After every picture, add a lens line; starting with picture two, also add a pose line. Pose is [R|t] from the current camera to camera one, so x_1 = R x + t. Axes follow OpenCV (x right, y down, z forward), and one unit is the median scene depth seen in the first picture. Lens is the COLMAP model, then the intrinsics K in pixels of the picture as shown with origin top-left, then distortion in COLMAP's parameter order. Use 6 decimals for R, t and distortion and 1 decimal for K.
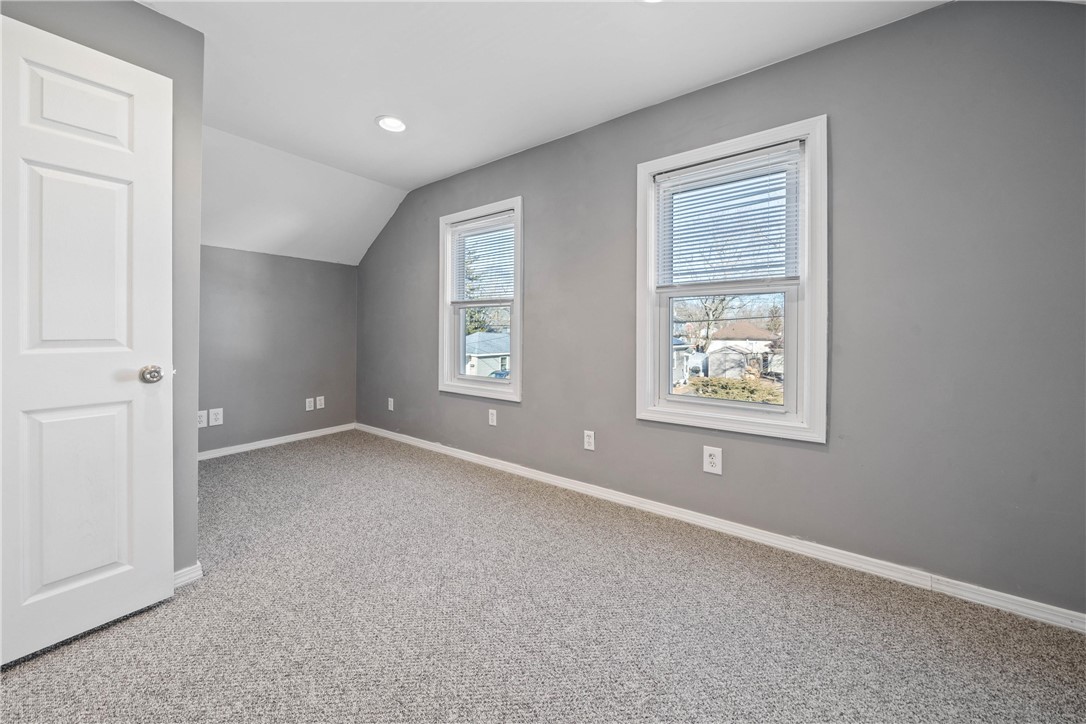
lens RADIAL K [[379.7, 0, 528.5], [0, 379.7, 329.6], [0, 0, 1]] dist [-0.004969, 0.000030]
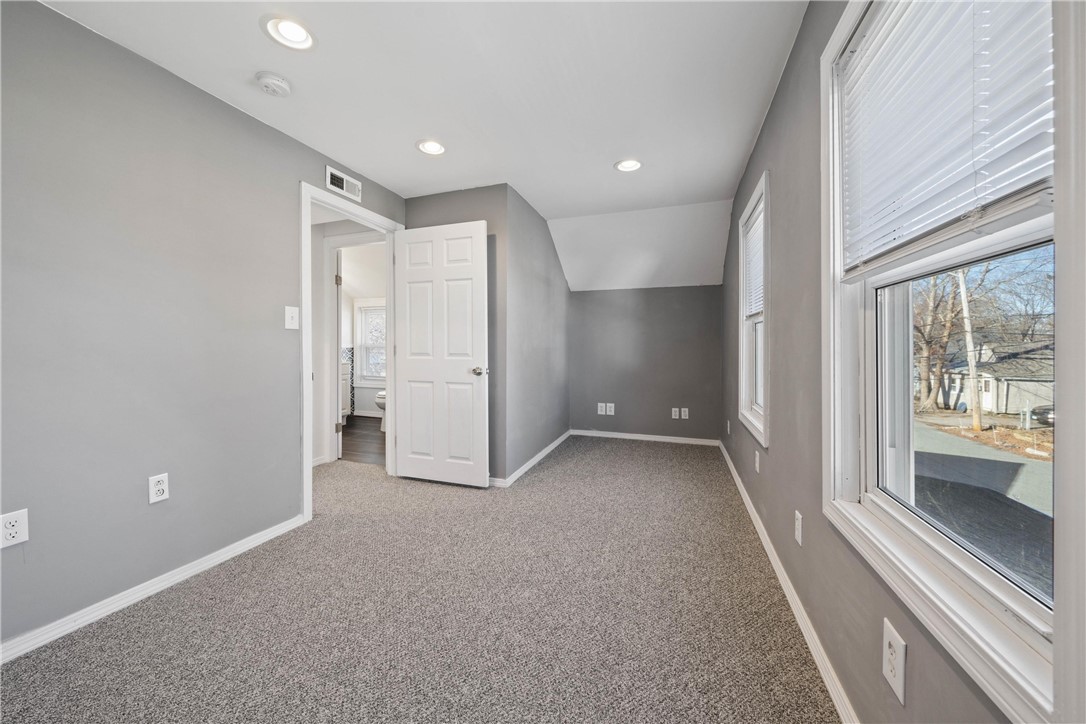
lens RADIAL K [[379.7, 0, 537.3], [0, 379.7, 344.8], [0, 0, 1]] dist [-0.004969, 0.000030]
pose [[0.326399, -0.003495, -0.945226, 0.601081], [0.000032, 0.999993, -0.003686, -0.008952], [0.945232, 0.001173, 0.326397, 0.377160]]
